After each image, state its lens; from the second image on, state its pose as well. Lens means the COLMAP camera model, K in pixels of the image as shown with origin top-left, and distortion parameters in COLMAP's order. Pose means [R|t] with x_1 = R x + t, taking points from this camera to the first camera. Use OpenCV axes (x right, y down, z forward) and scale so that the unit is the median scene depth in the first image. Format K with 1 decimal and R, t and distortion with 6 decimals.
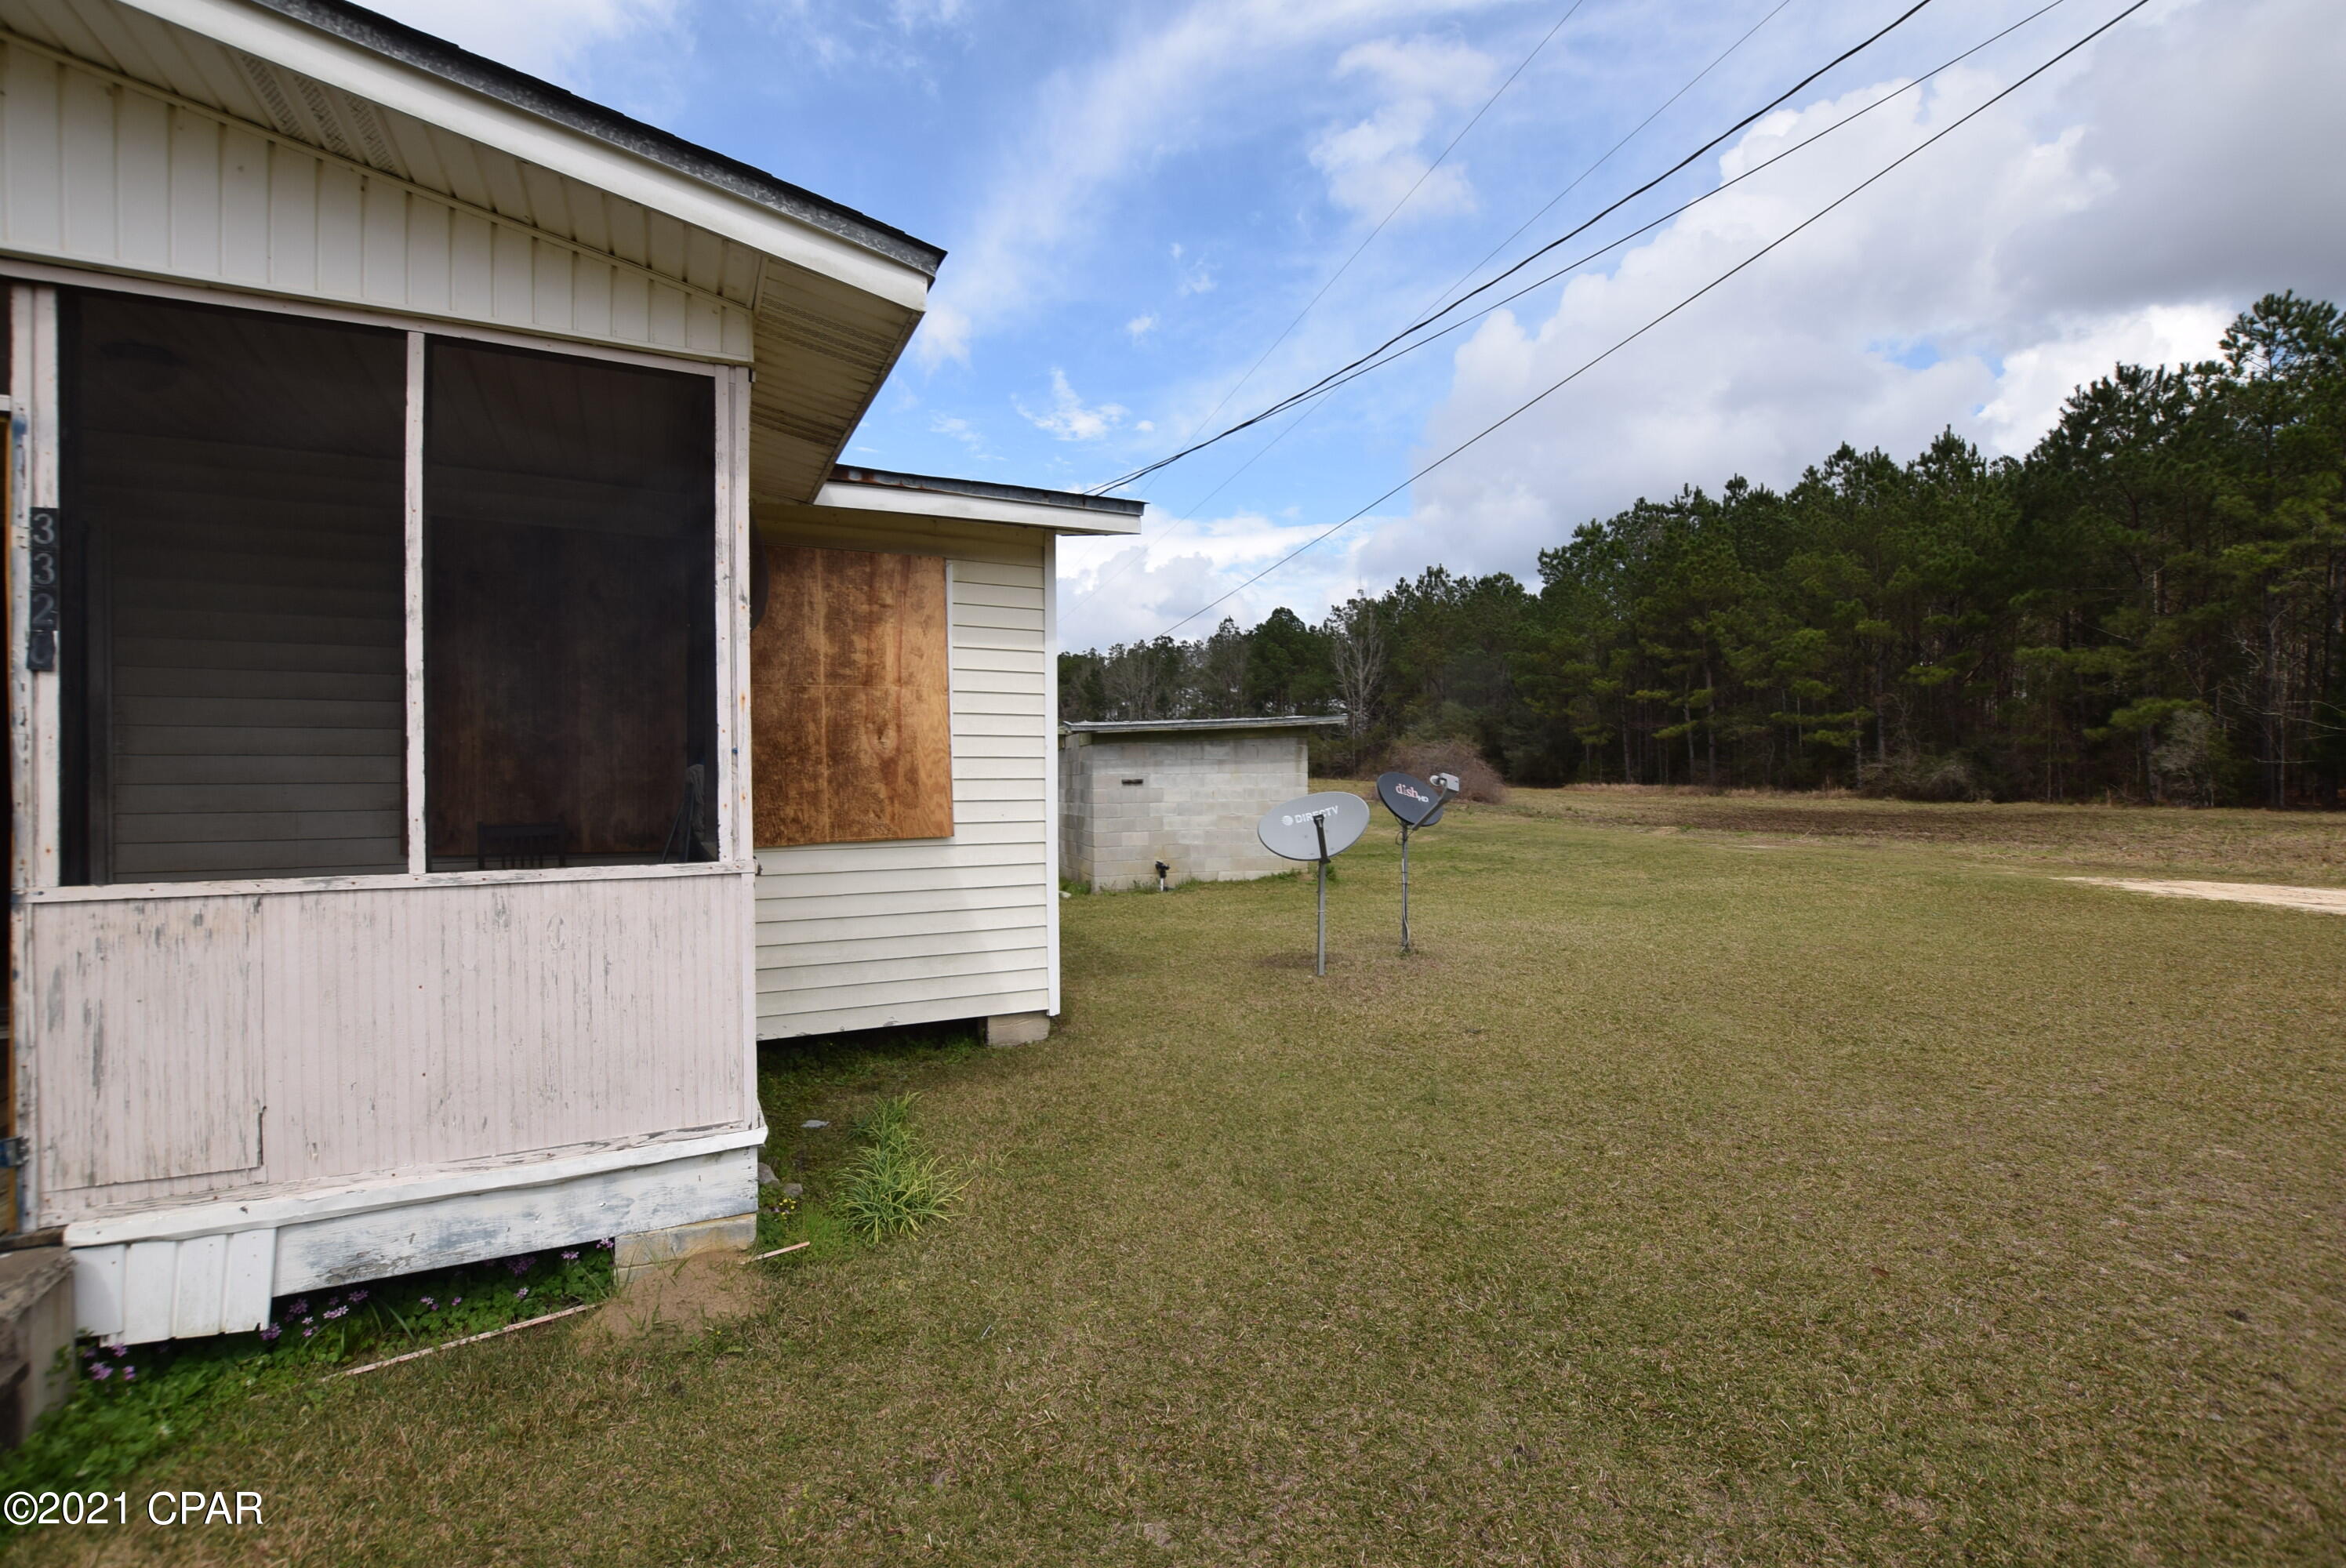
lens RADIAL K [[1036.0, 0, 1175.2], [0, 1036.0, 779.1], [0, 0, 1]] dist [-0.036067, 0.005719]
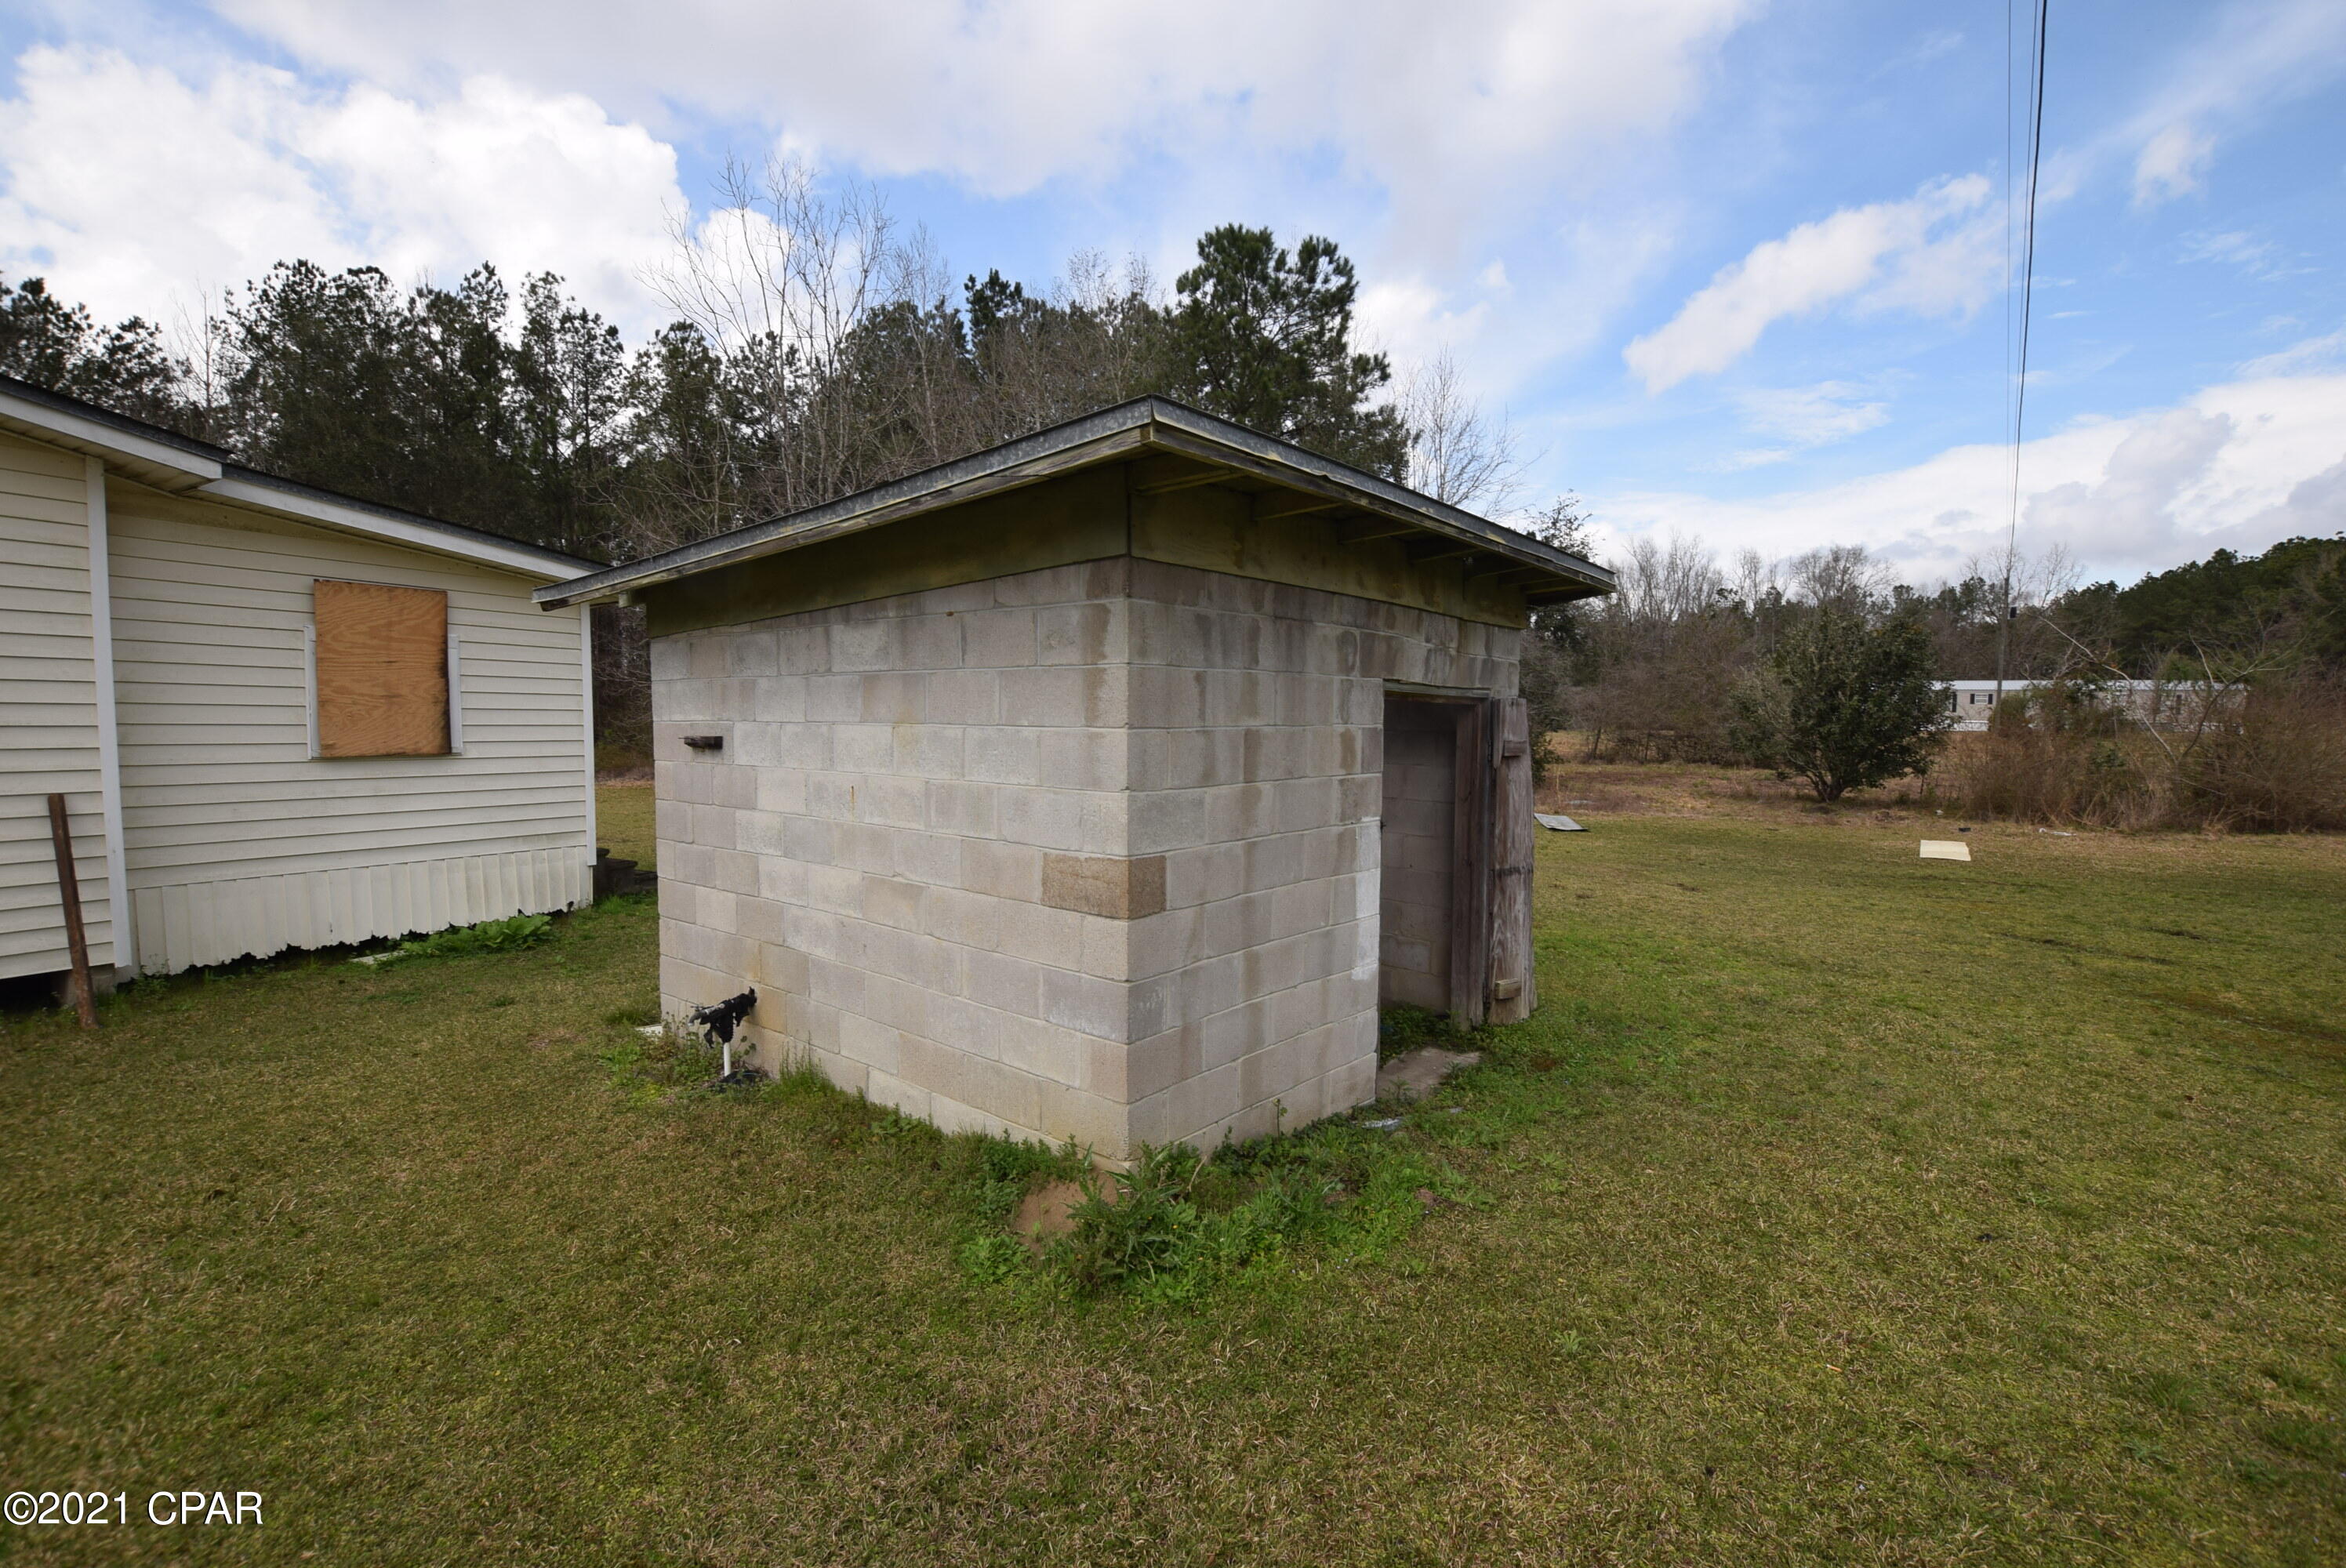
lens RADIAL K [[1036.0, 0, 1178.6], [0, 1036.0, 790.6], [0, 0, 1]] dist [-0.036067, 0.005719]
pose [[0.547546, 0.070003, -0.833842, 0.821395], [-0.018361, 0.997260, 0.071665, -0.022627], [0.836574, -0.023930, 0.547331, 2.355723]]
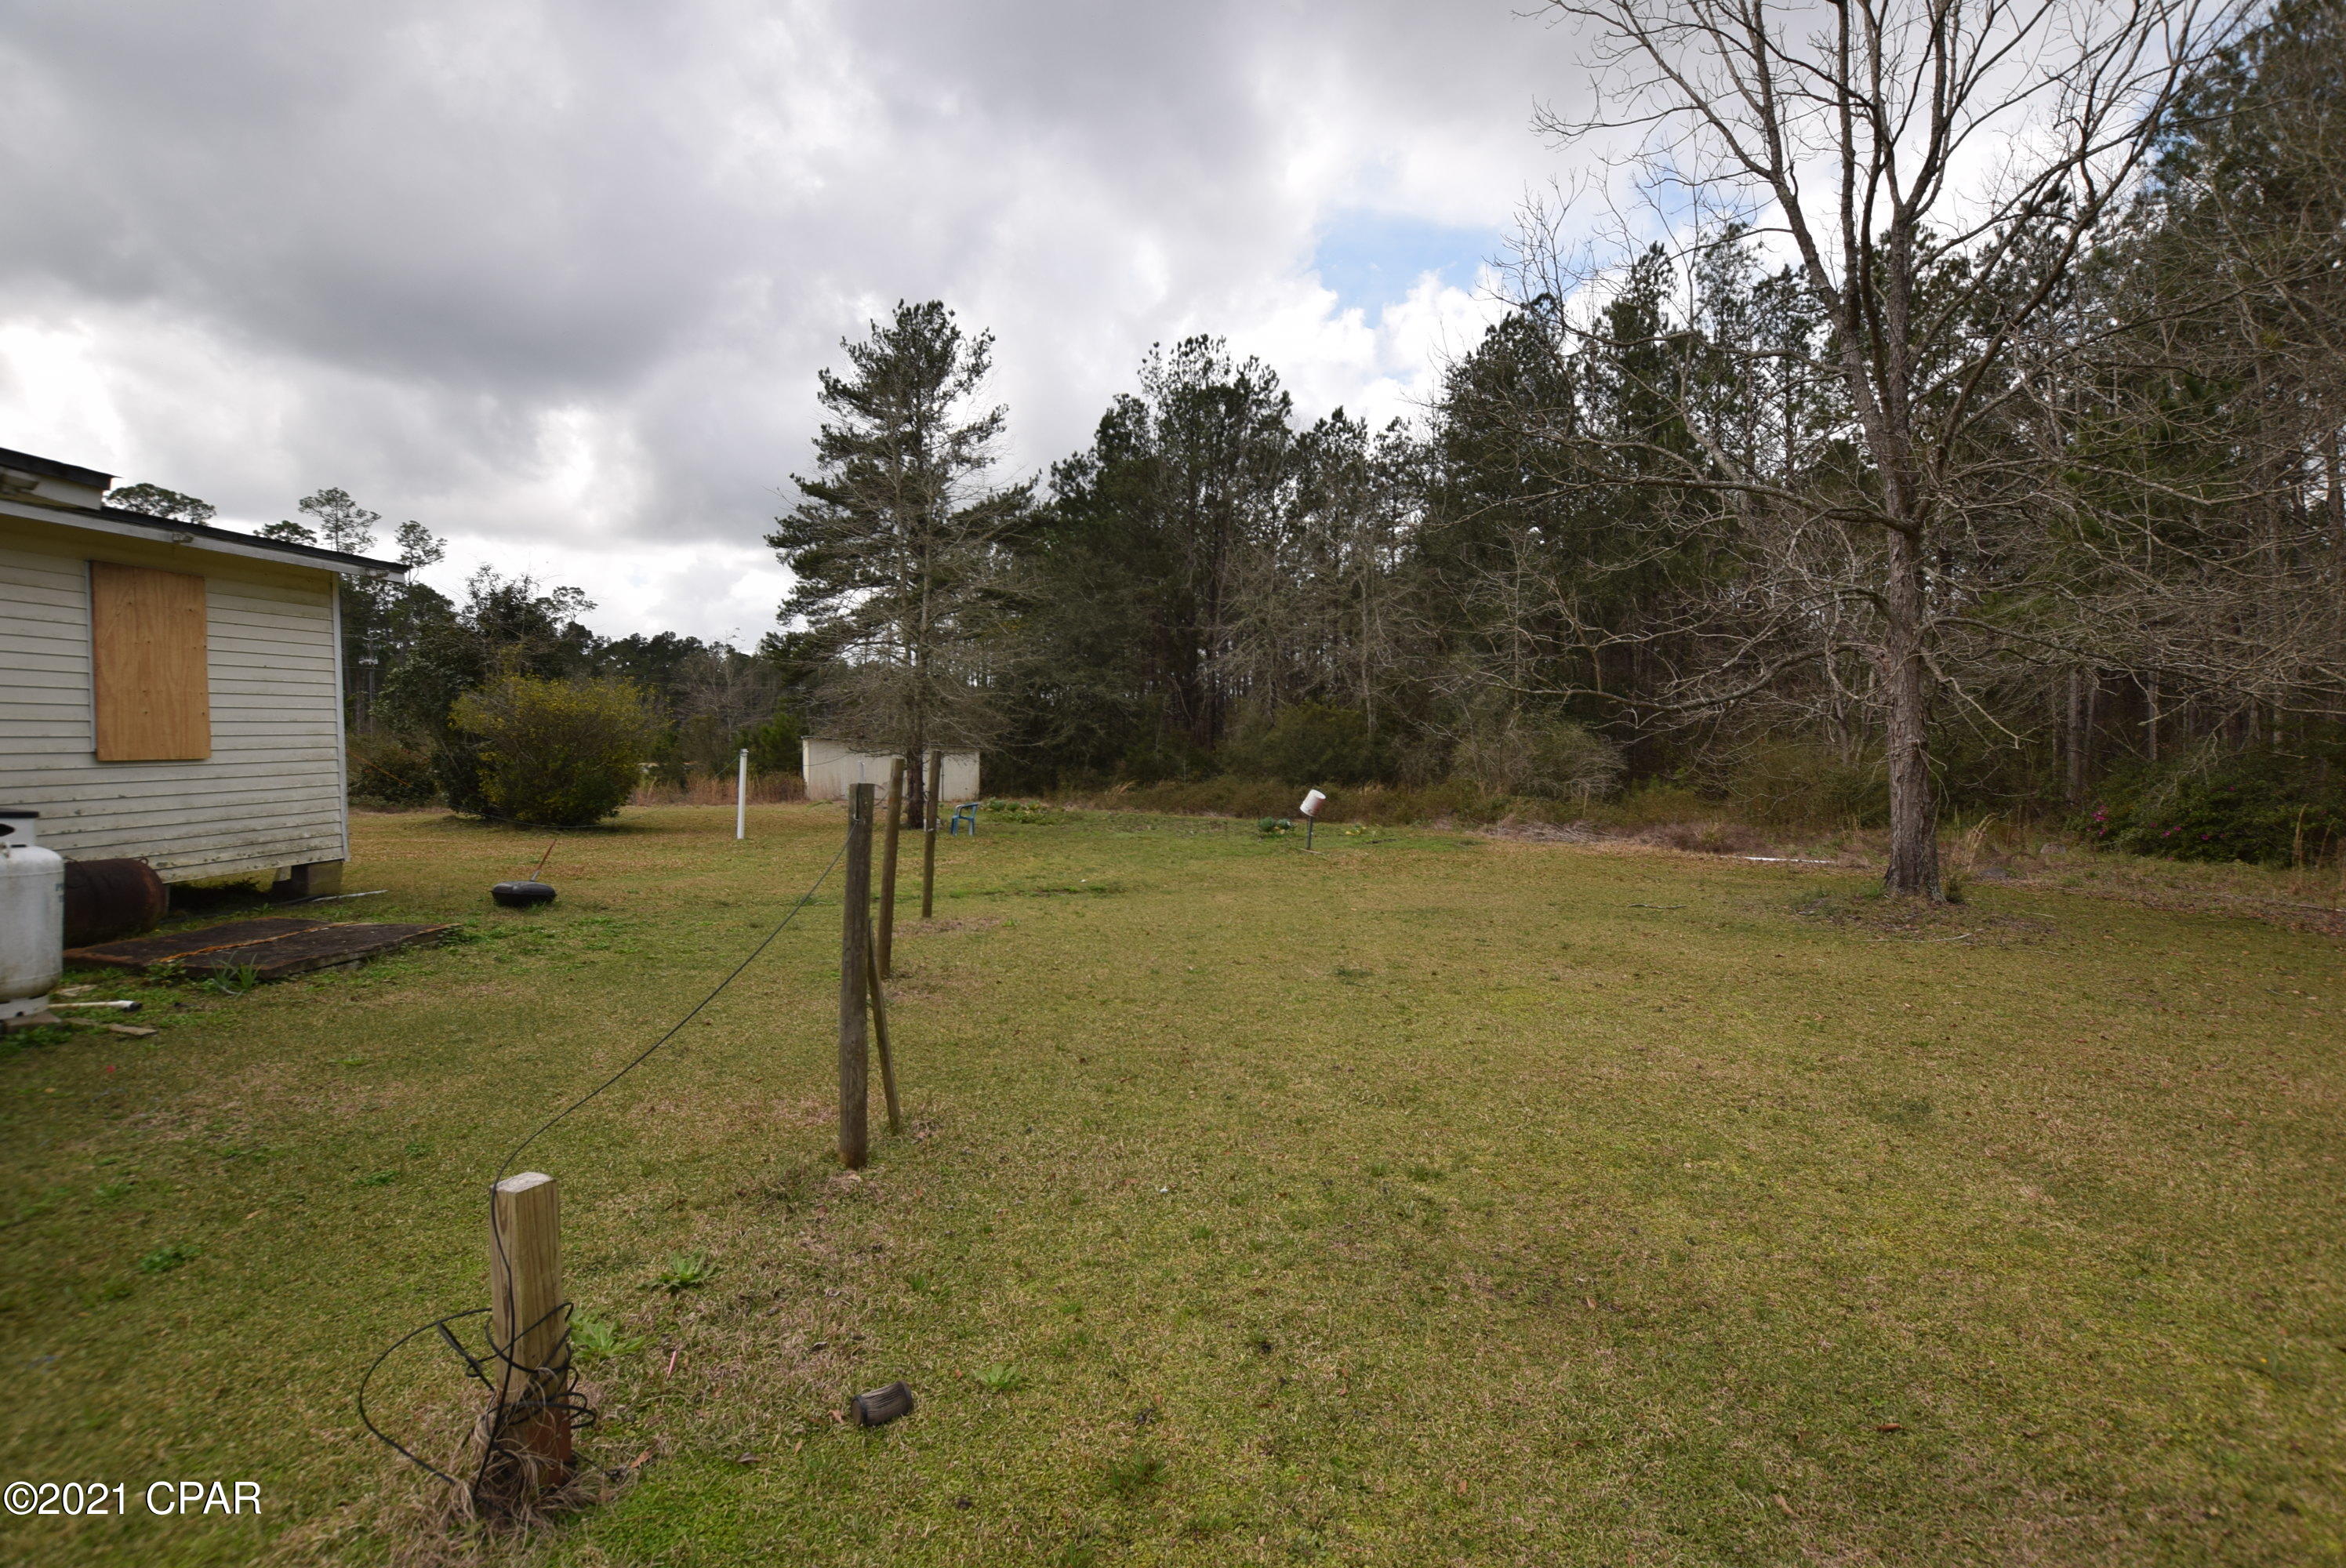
lens RADIAL K [[1036.0, 0, 1179.2], [0, 1036.0, 786.1], [0, 0, 1]] dist [-0.036067, 0.005719]
pose [[-0.539750, 0.029562, -0.841306, -1.162953], [-0.008936, 0.999126, 0.040841, 0.026926], [0.841778, 0.029562, -0.539014, 3.389512]]
